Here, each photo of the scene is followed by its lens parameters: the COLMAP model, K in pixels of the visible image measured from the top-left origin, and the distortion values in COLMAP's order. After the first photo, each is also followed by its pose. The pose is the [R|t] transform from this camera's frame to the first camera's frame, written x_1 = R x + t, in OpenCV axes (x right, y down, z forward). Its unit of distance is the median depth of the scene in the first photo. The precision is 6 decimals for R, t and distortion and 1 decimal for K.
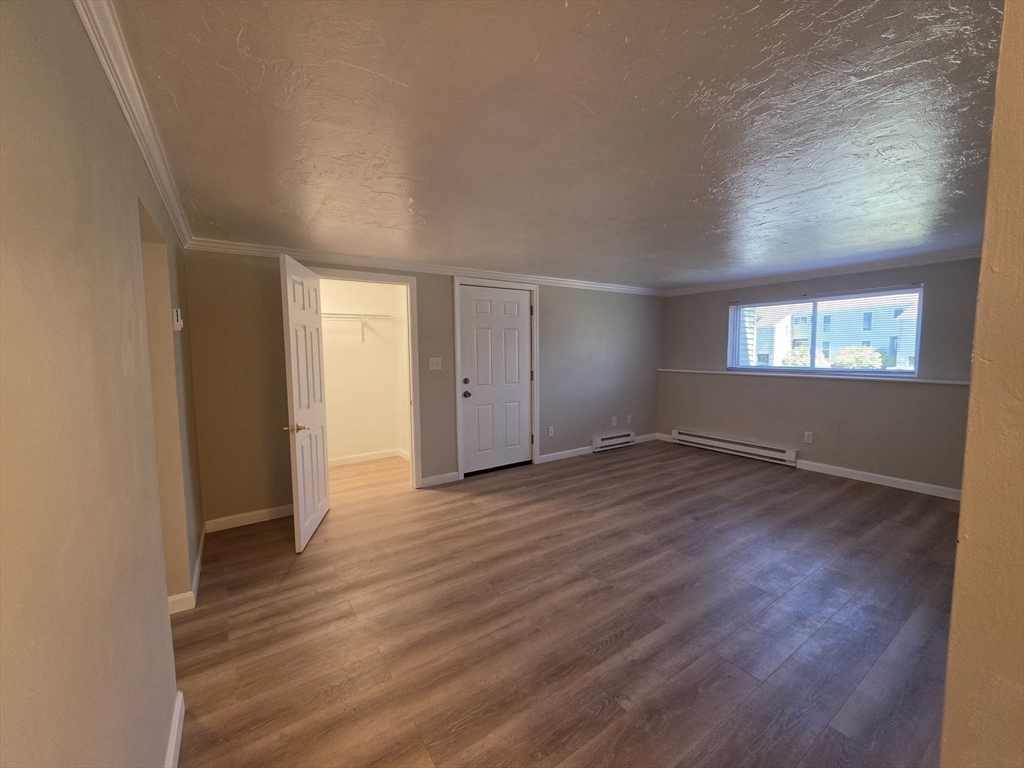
lens RADIAL K [[412.4, 0, 512.3], [0, 412.4, 380.2], [0, 0, 1]] dist [-0.000093, -0.000316]
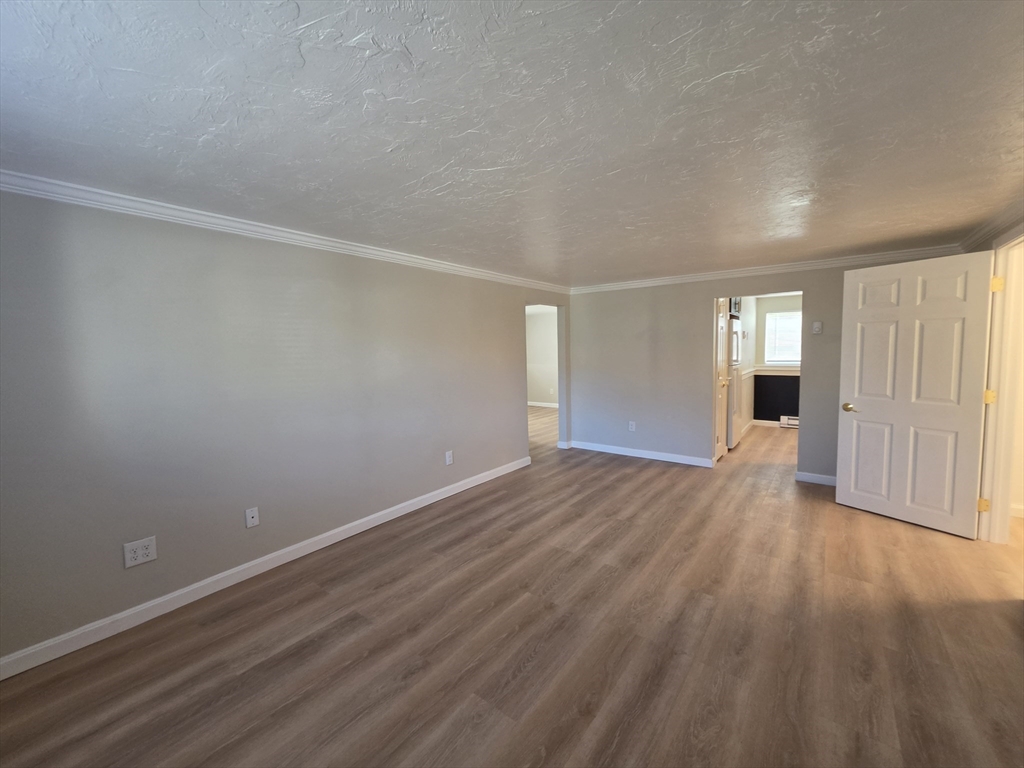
lens RADIAL K [[412.4, 0, 510.5], [0, 412.4, 374.5], [0, 0, 1]] dist [-0.000093, -0.000316]
pose [[-0.952266, 0.047554, -0.301543, 0.674248], [0.005655, 0.990371, 0.138325, -0.131138], [0.305217, 0.130017, -0.943365, 1.520790]]
